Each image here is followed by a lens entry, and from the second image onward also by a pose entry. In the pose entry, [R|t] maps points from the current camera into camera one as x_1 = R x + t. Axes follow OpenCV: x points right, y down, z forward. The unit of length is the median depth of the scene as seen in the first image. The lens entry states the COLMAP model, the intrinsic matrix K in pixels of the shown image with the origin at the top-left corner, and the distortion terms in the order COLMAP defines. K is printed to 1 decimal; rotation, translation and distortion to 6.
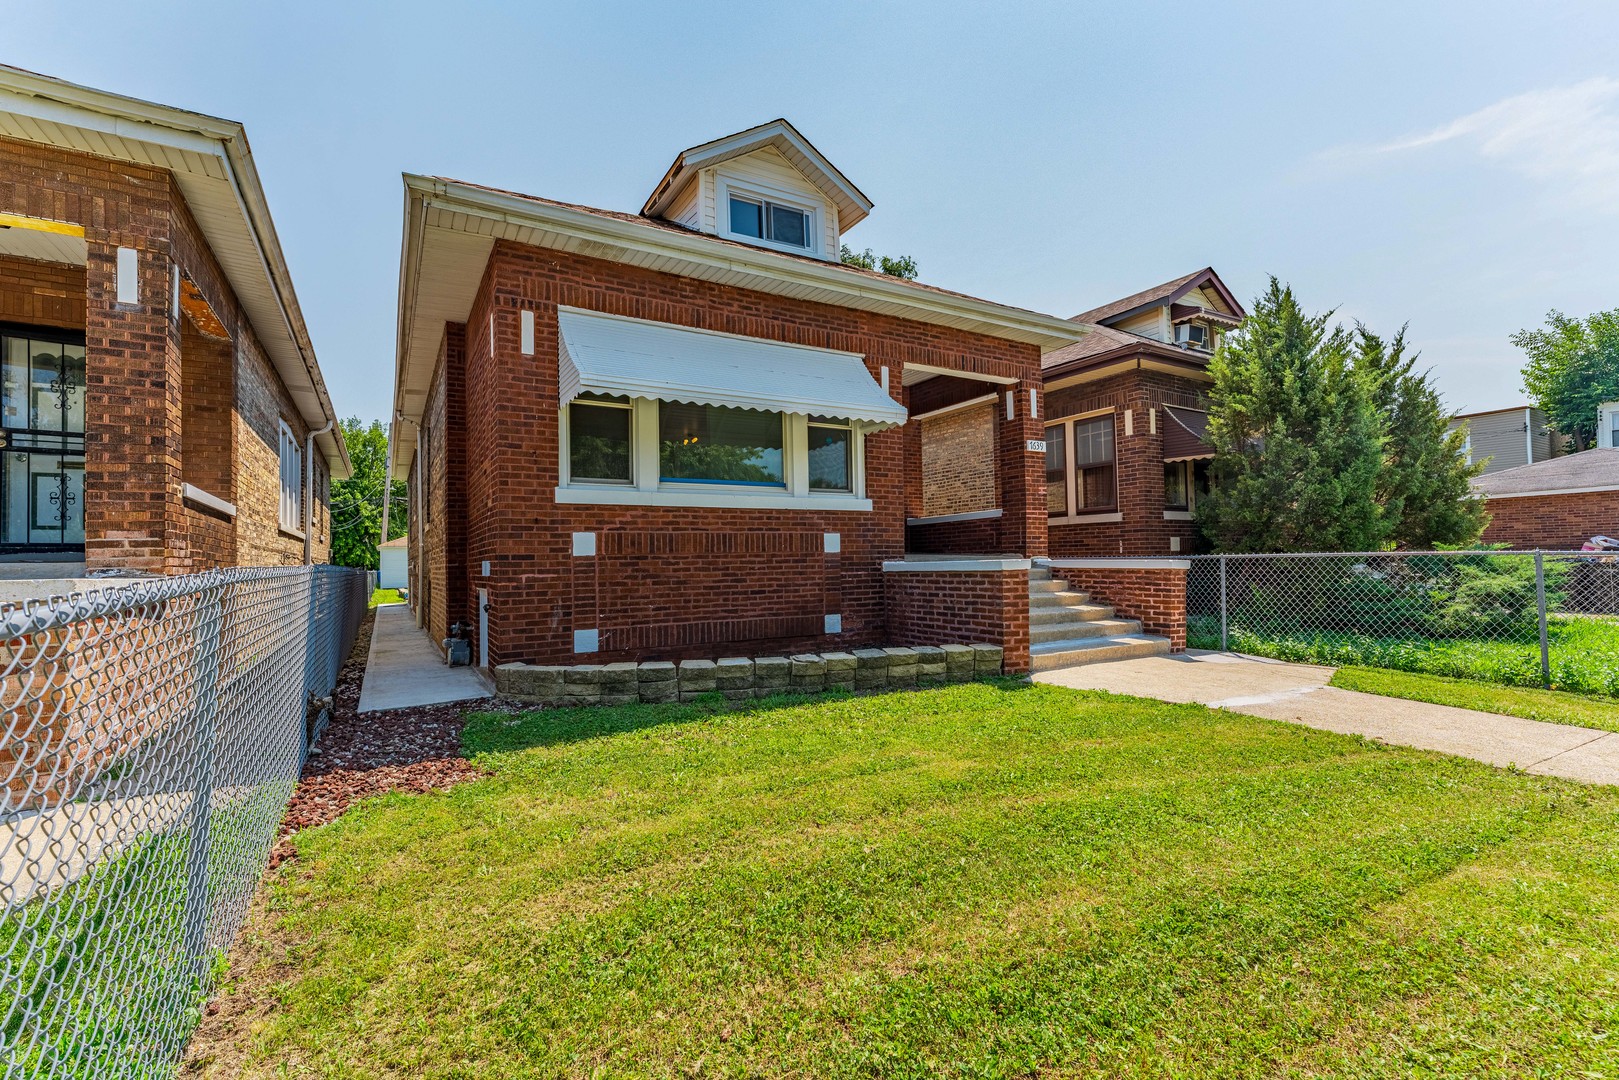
lens RADIAL K [[700.4, 0, 764.4], [0, 700.4, 555.0], [0, 0, 1]] dist [-0.000081, 0.001482]
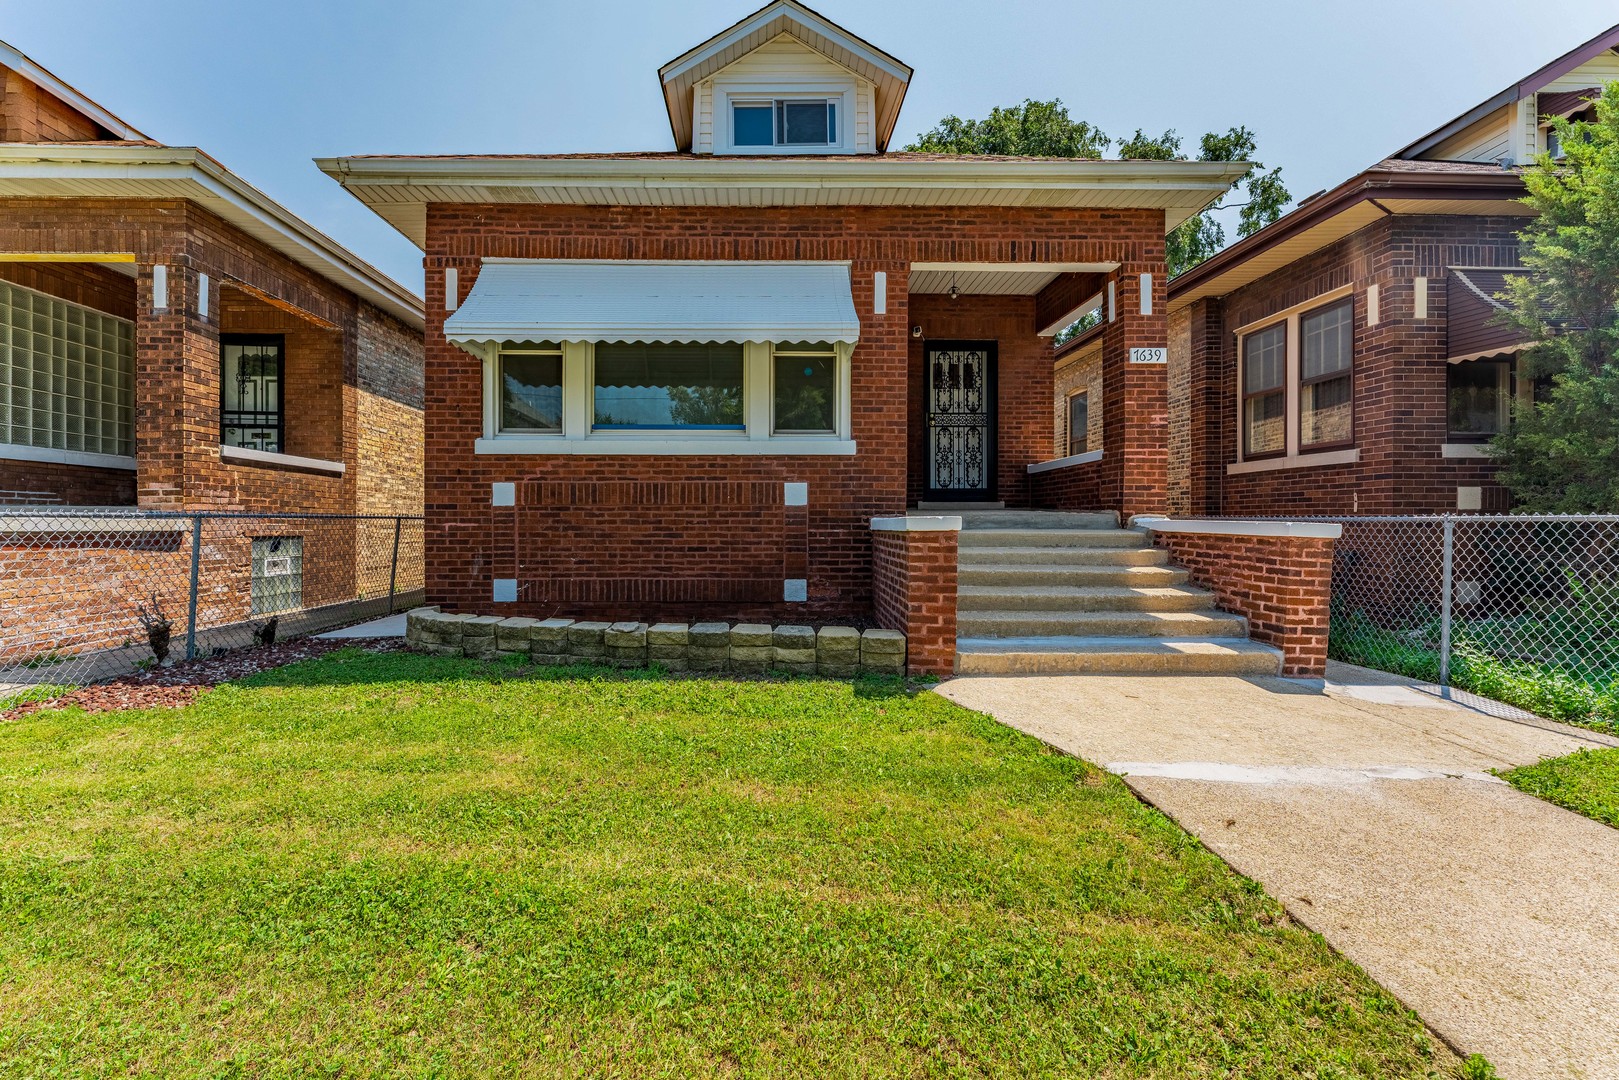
lens RADIAL K [[700.4, 0, 808.7], [0, 700.4, 528.7], [0, 0, 1]] dist [-0.000081, 0.001482]
pose [[0.881133, 0.023804, -0.472268, 0.542961], [-0.011414, 0.999512, 0.029083, -0.000304], [0.472730, -0.020235, 0.880975, 0.287920]]
